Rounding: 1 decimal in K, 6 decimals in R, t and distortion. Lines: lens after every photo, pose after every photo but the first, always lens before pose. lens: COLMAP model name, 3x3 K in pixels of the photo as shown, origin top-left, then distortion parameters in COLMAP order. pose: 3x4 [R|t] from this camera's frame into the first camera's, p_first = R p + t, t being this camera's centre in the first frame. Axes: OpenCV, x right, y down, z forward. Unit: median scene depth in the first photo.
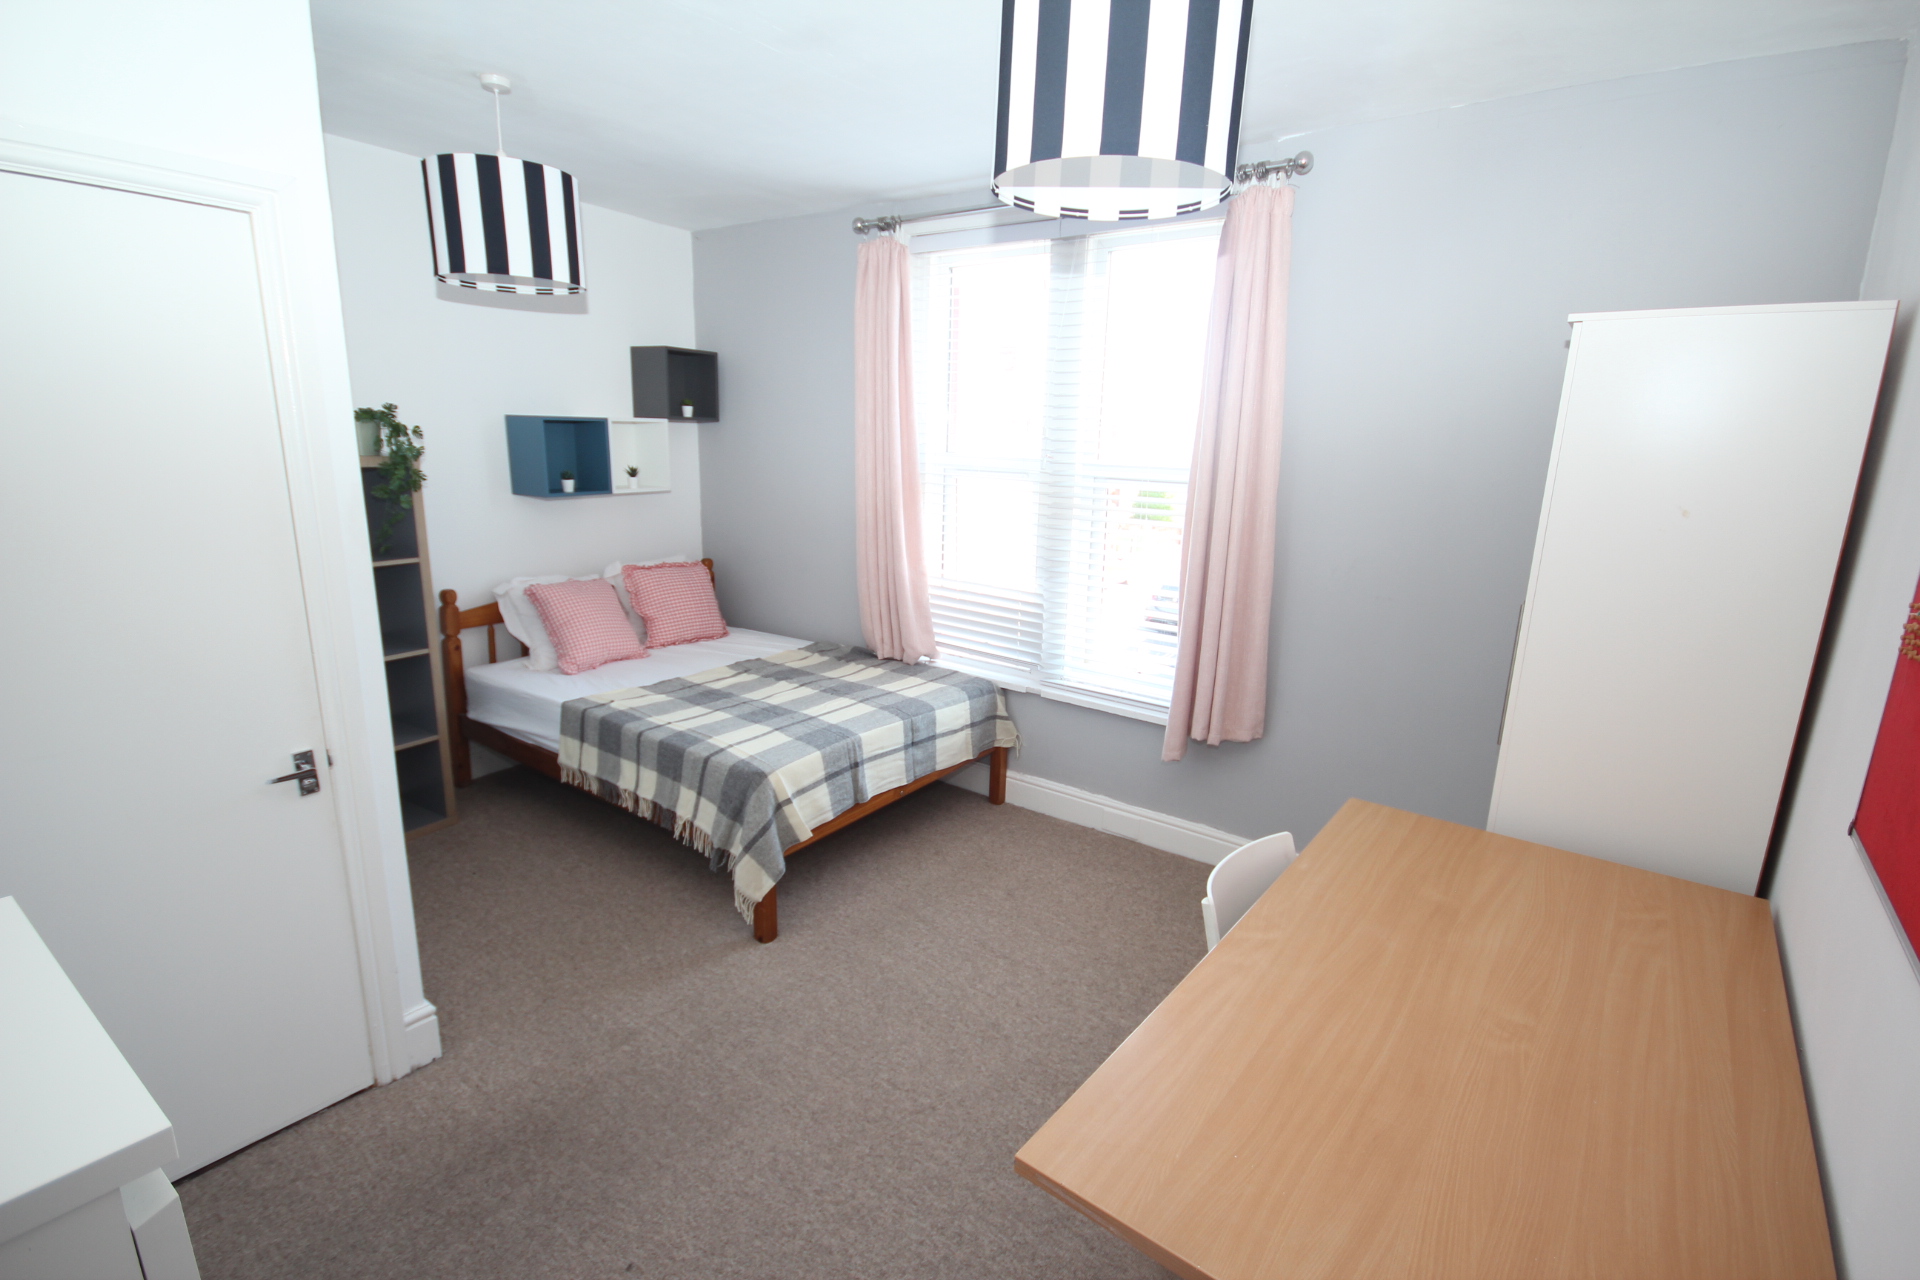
lens RADIAL K [[936.1, 0, 960.0], [0, 936.1, 640.0], [0, 0, 1]] dist [0.022671, 0.000351]
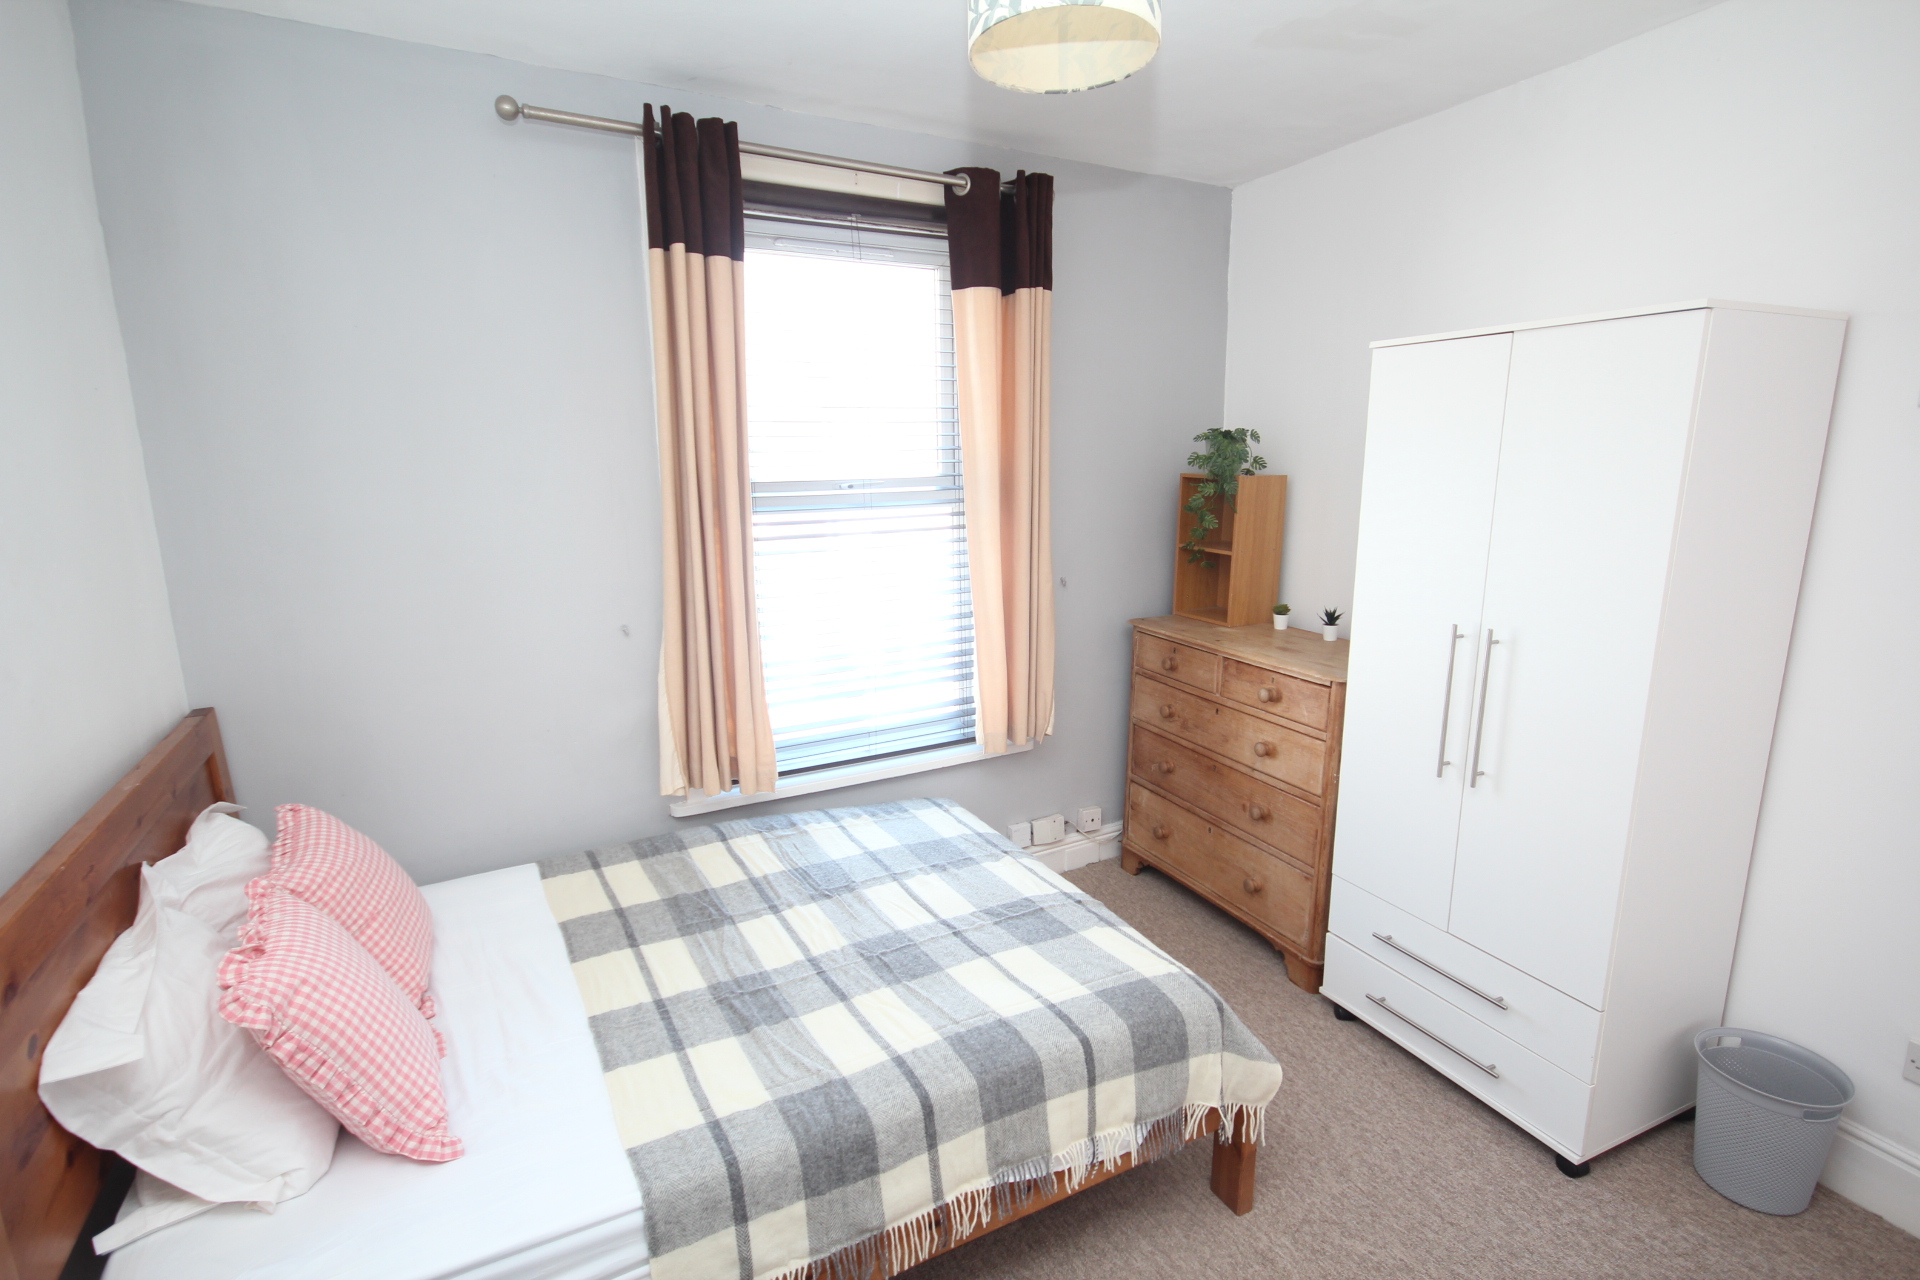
lens RADIAL K [[936.1, 0, 960.0], [0, 936.1, 640.0], [0, 0, 1]] dist [0.022671, 0.000351]
pose [[0.402895, -0.184733, 0.896409, -0.668049], [0.226427, 0.969091, 0.097943, -0.158025], [-0.886796, 0.163510, 0.432271, 0.669271]]
